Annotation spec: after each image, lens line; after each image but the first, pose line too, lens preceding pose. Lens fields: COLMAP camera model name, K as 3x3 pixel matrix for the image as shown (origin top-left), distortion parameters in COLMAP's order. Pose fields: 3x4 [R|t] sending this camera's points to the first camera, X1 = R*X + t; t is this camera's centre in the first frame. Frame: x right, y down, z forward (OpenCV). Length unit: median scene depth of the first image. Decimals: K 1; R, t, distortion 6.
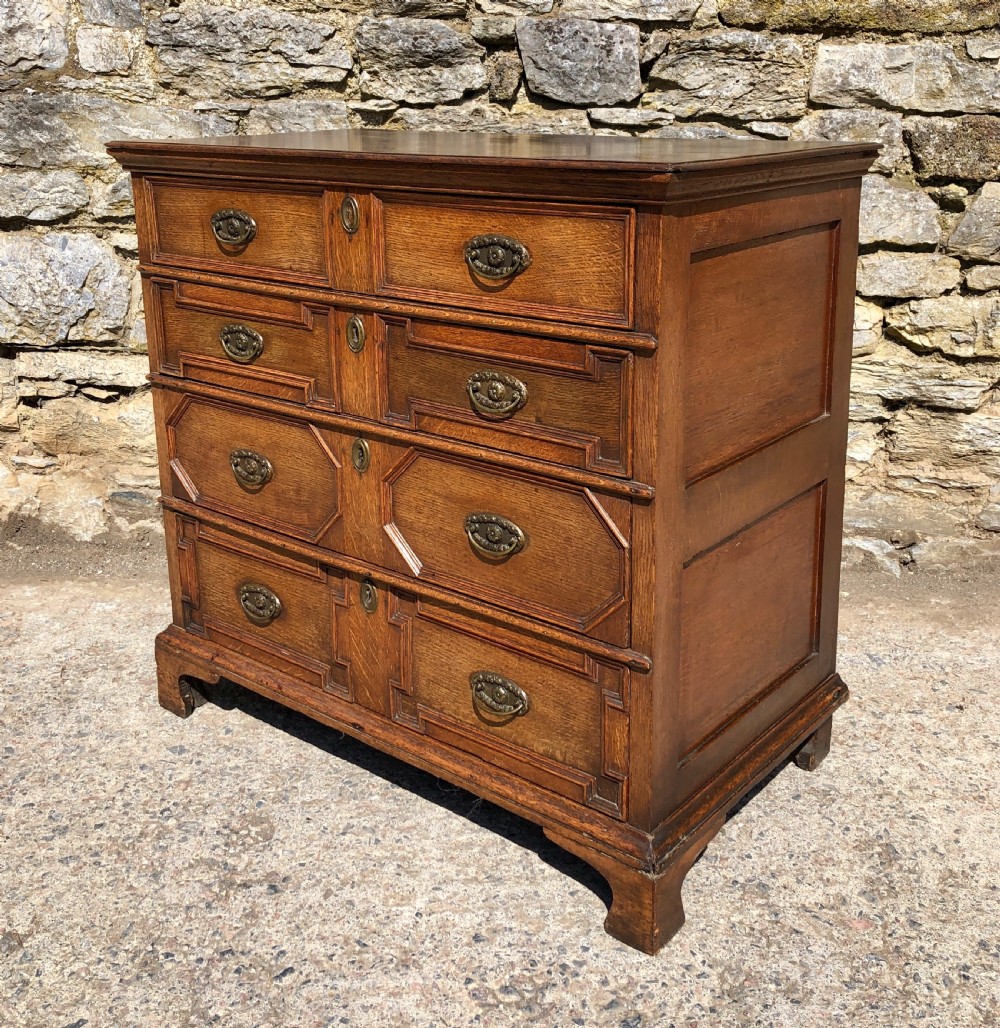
lens RADIAL K [[1198.3, 0, 508.8], [0, 1198.3, 397.5], [0, 0, 1]] dist [0.023465, 0.000000]
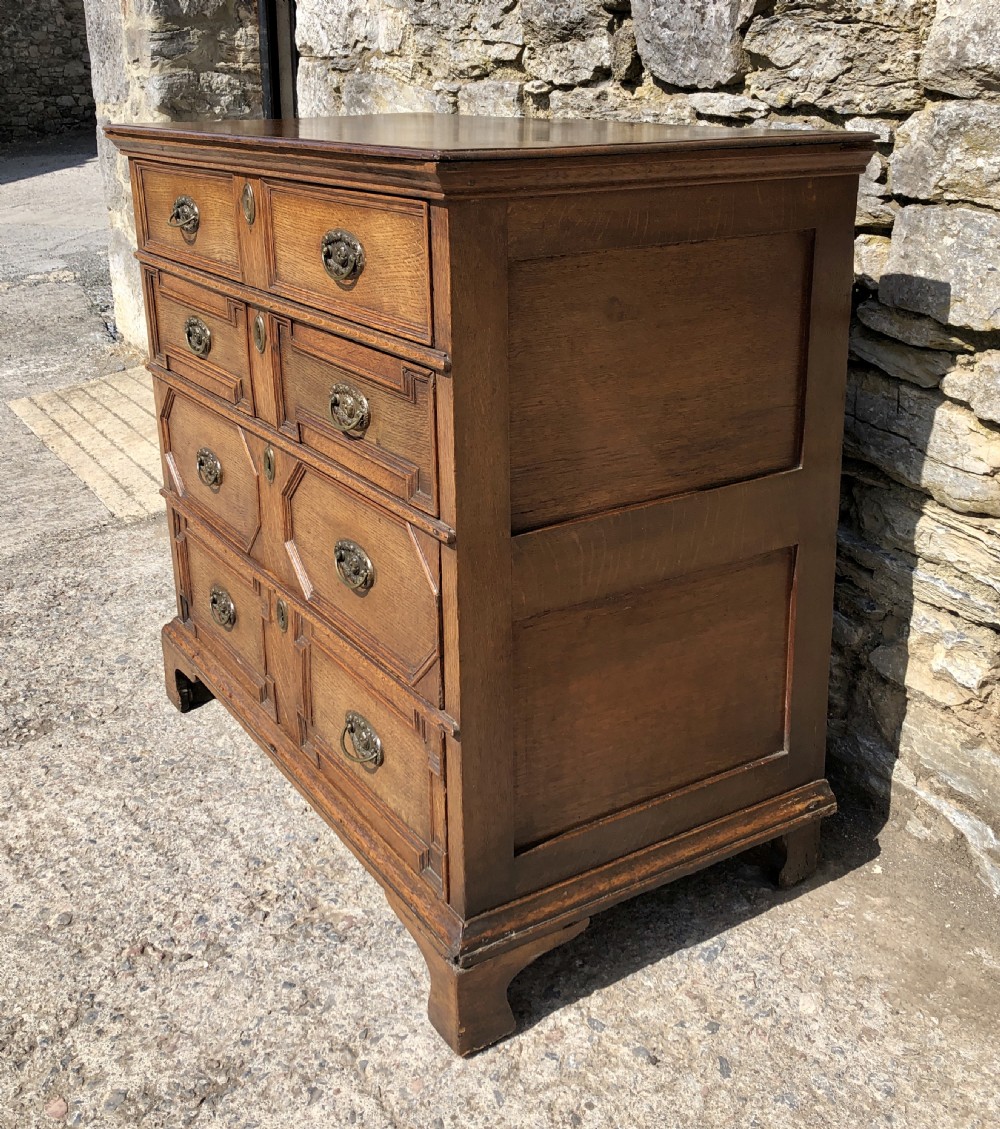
lens RADIAL K [[1251.2, 0, 500.2], [0, 1251.2, 447.5], [0, 0, 1]] dist [0.009403, 0.000000]
pose [[0.583718, 0.233223, -0.777740, 0.664578], [-0.195101, 0.970084, 0.144473, -0.116846], [0.788168, 0.067406, 0.611758, 0.445987]]
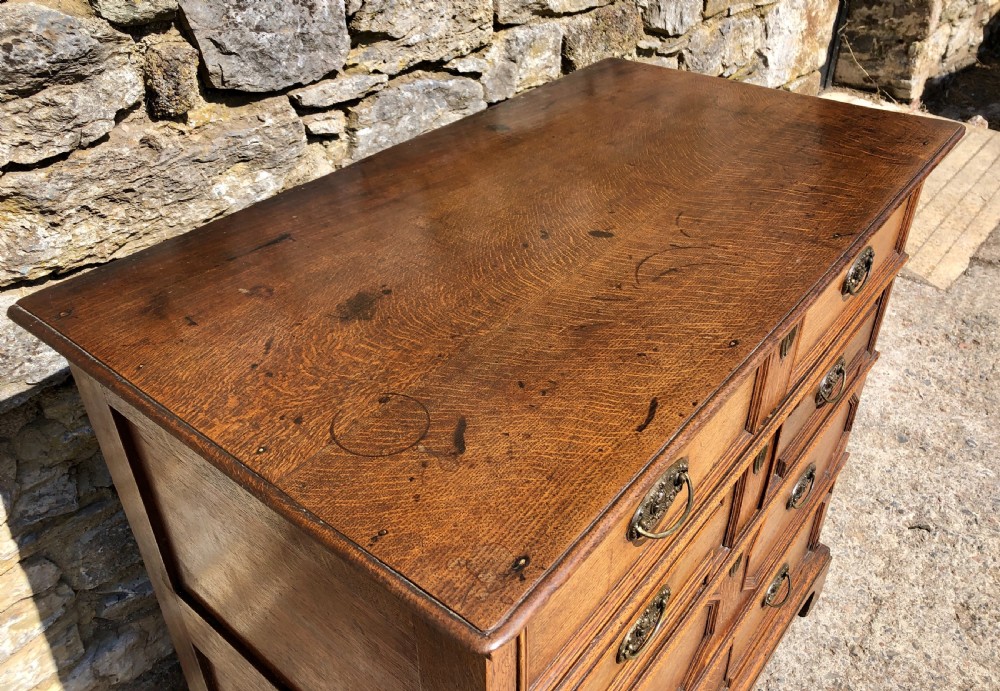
lens RADIAL K [[824.2, 0, 503.0], [0, 824.2, 309.7], [0, 0, 1]] dist [-0.010093, 0.043240]
pose [[0.584161, -0.436978, 0.683963, -0.244300], [0.205966, 0.894922, 0.395845, -0.294893], [-0.785069, -0.090364, 0.612781, 0.609117]]
